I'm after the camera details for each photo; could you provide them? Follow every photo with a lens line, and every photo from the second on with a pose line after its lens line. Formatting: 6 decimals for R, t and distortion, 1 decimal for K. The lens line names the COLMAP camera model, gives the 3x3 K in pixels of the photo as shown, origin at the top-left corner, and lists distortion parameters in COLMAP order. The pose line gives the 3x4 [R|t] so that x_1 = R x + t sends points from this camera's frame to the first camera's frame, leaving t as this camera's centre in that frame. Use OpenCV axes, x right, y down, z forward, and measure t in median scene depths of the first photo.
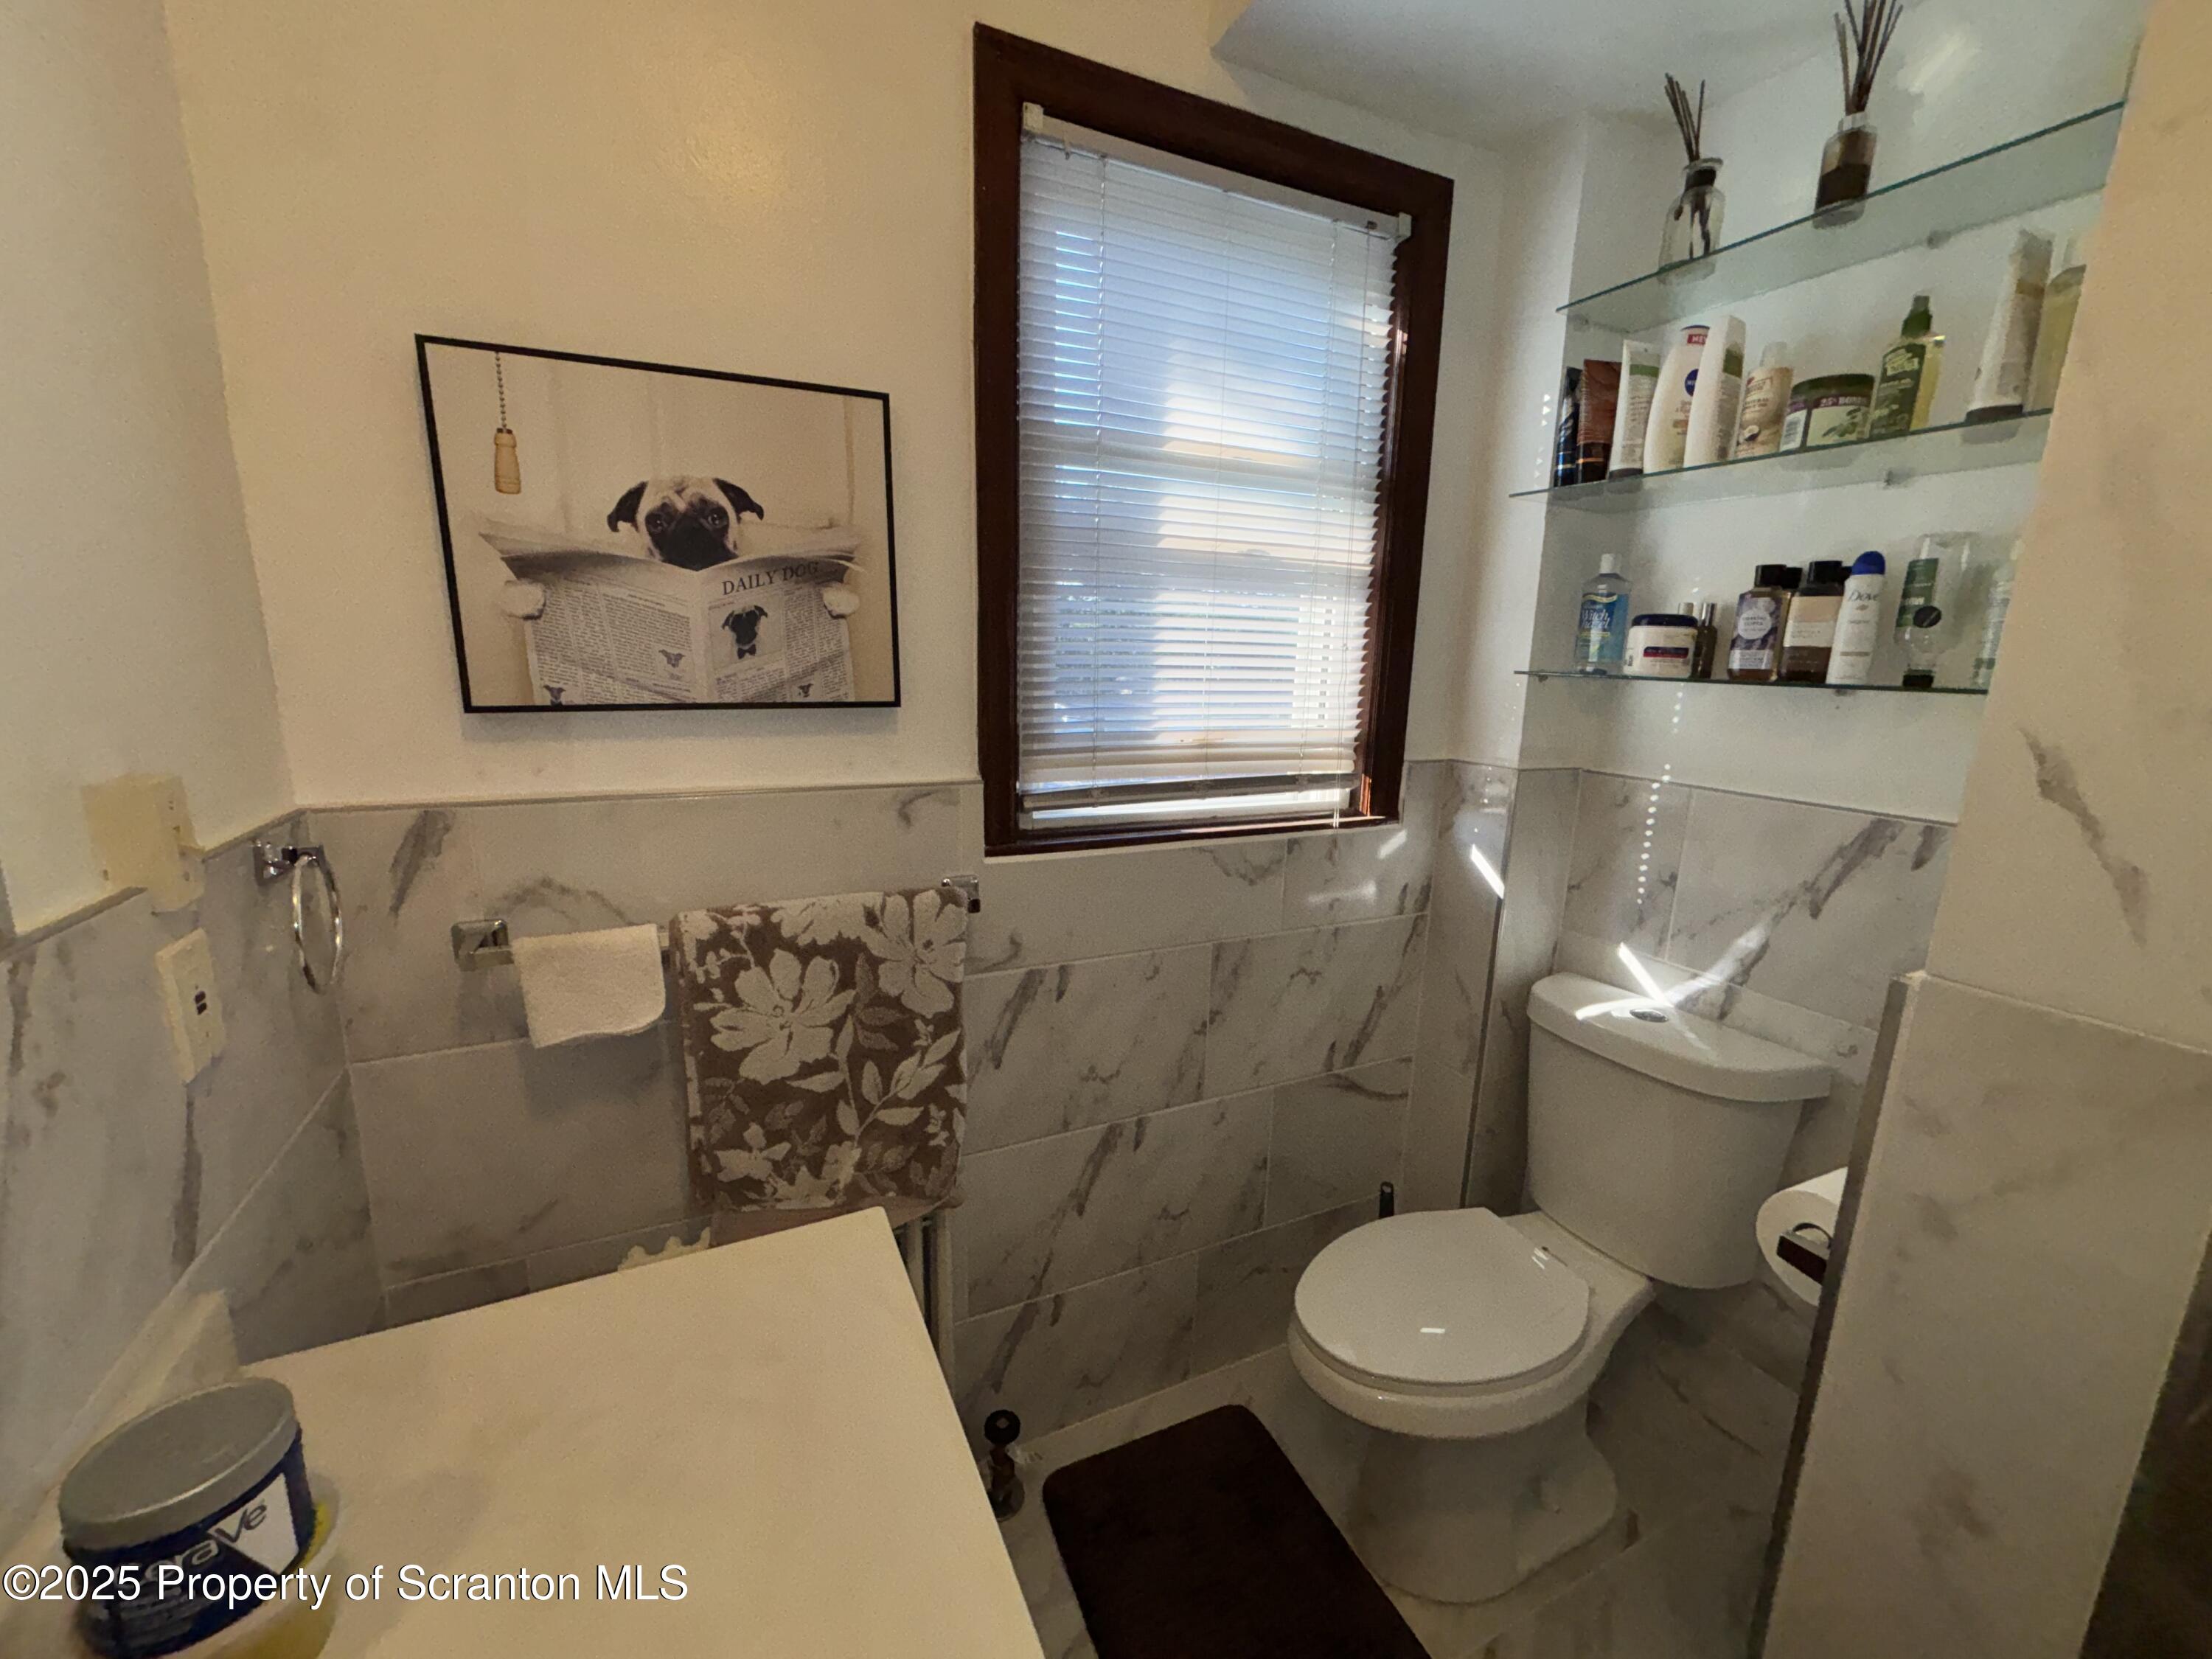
lens RADIAL K [[879.8, 0, 1102.9], [0, 879.8, 834.6], [0, 0, 1]] dist [0.001215, -0.001251]
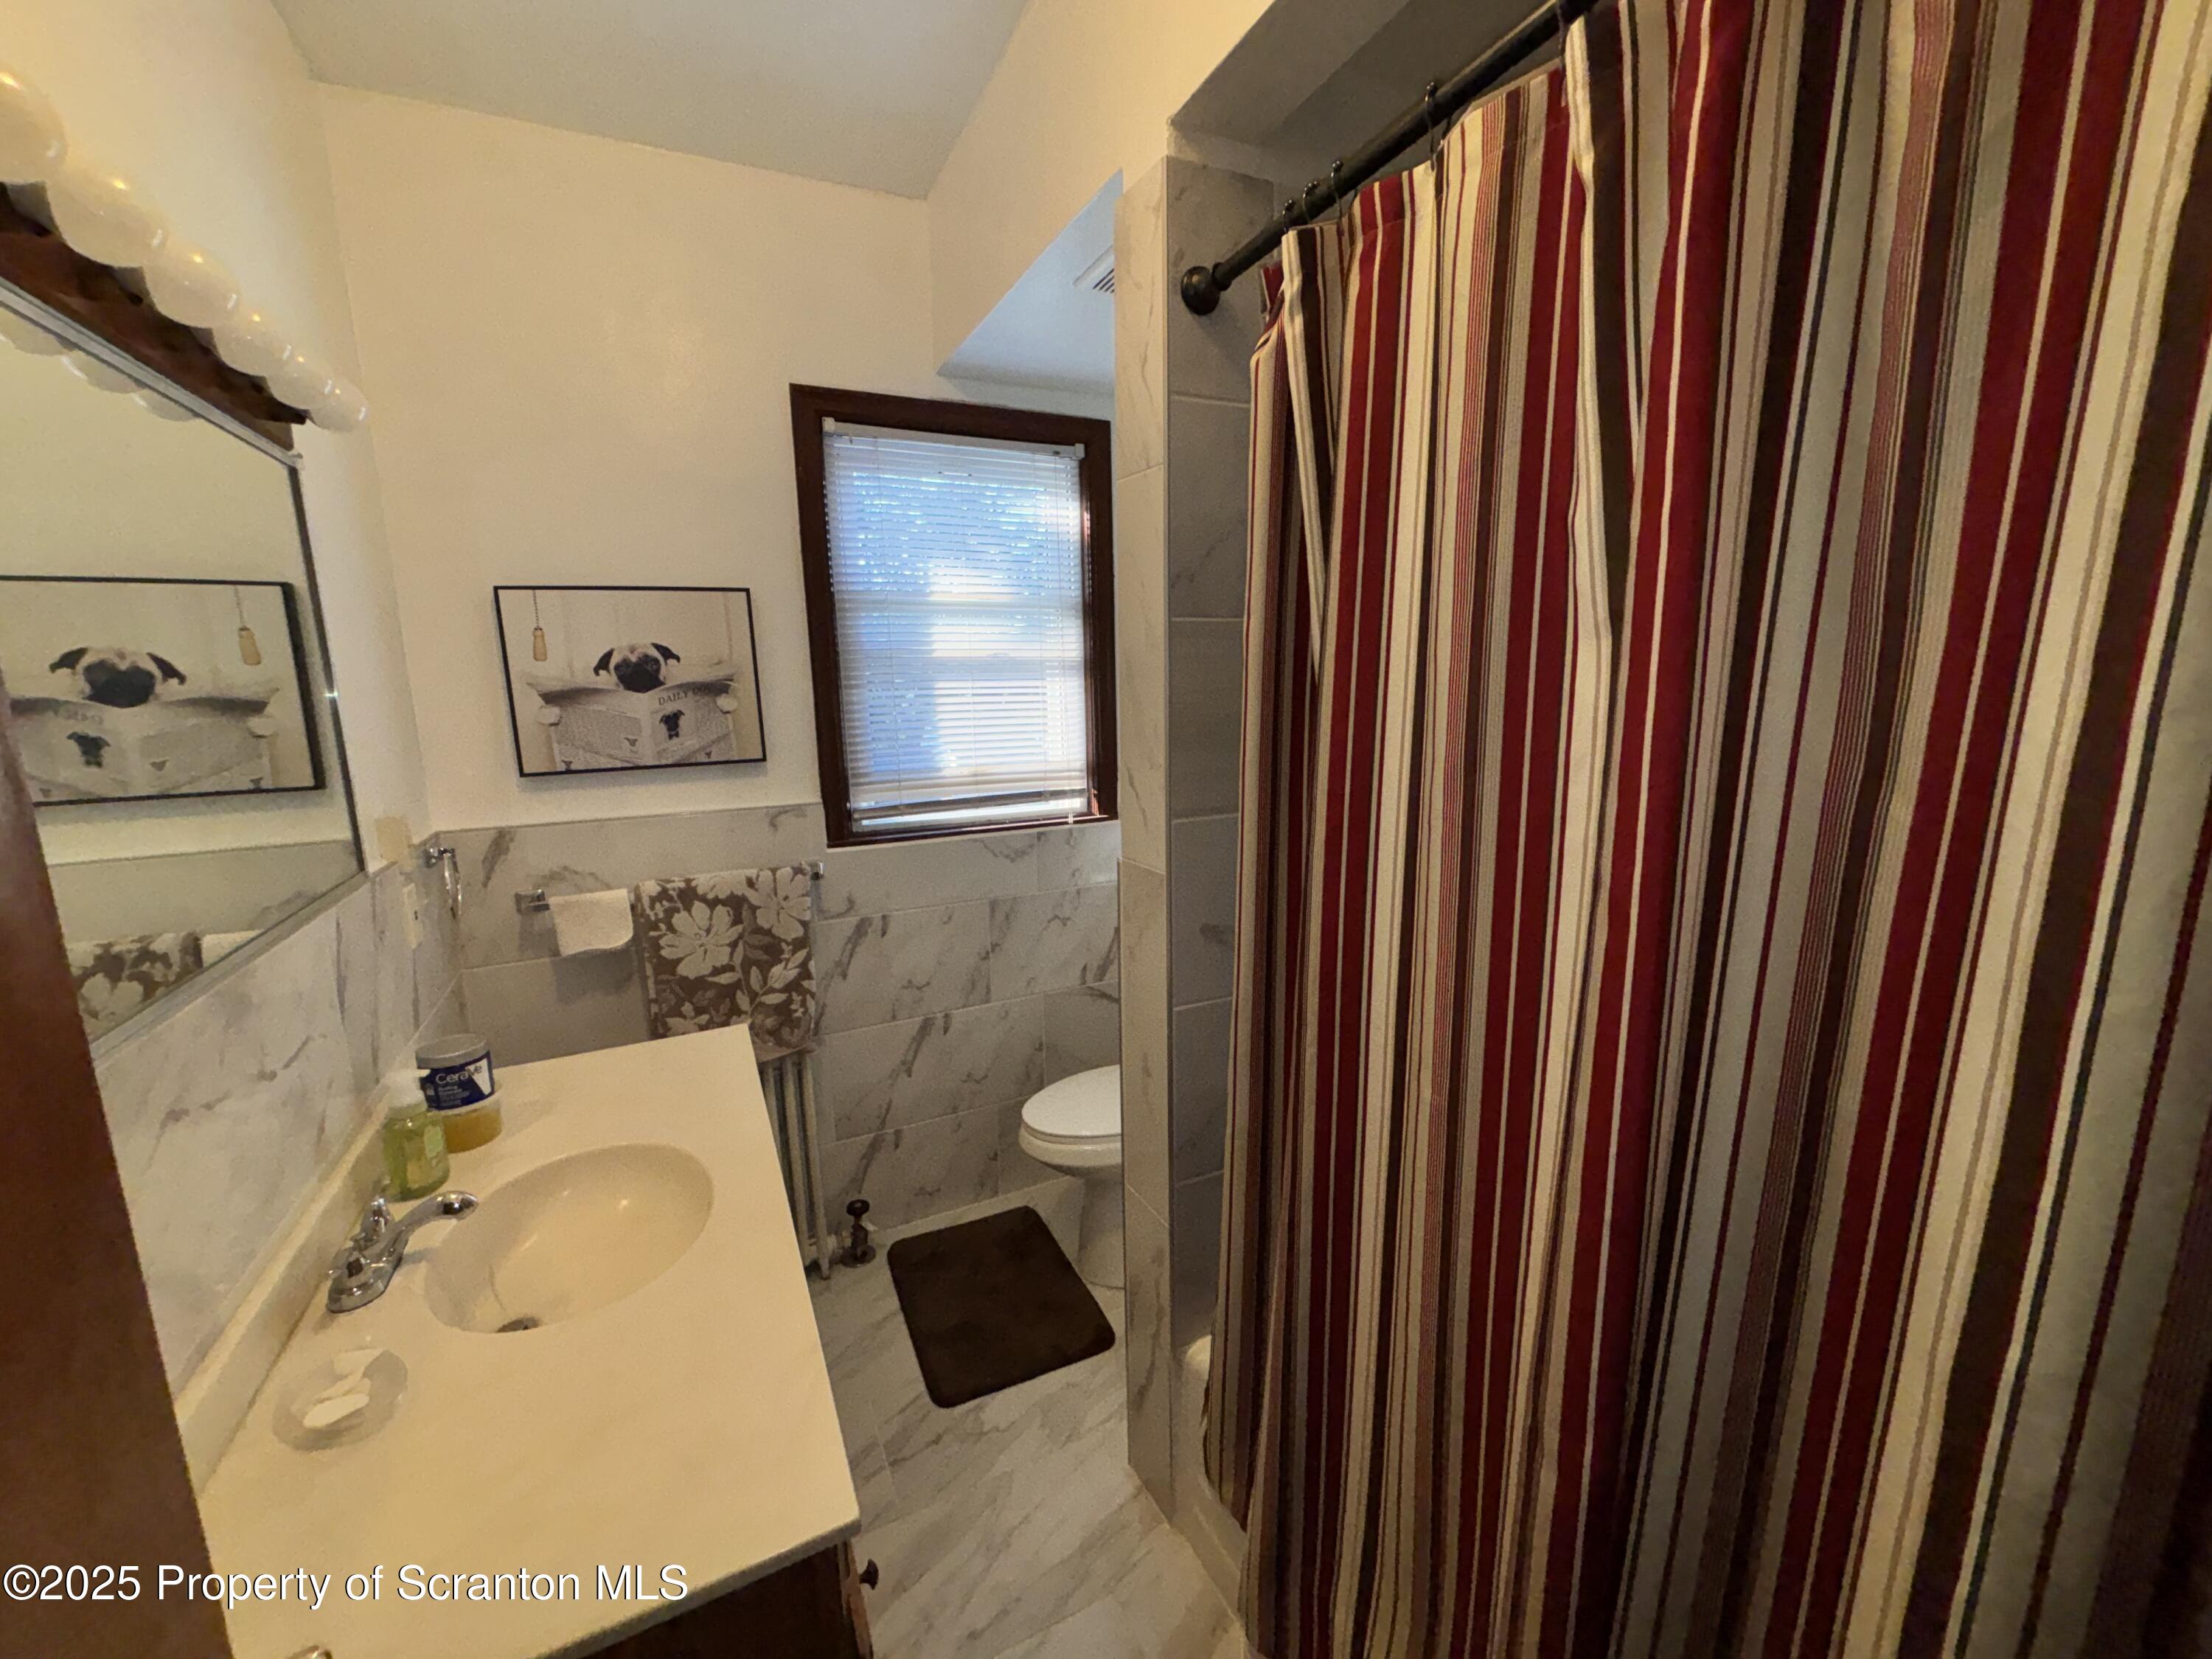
lens RADIAL K [[879.8, 0, 1105.4], [0, 879.8, 834.2], [0, 0, 1]] dist [0.001215, -0.001251]
pose [[0.999045, -0.043127, 0.006974, 0.422434], [0.043290, 0.998745, -0.025167, 0.070332], [-0.005880, 0.025445, 0.999659, -0.738629]]
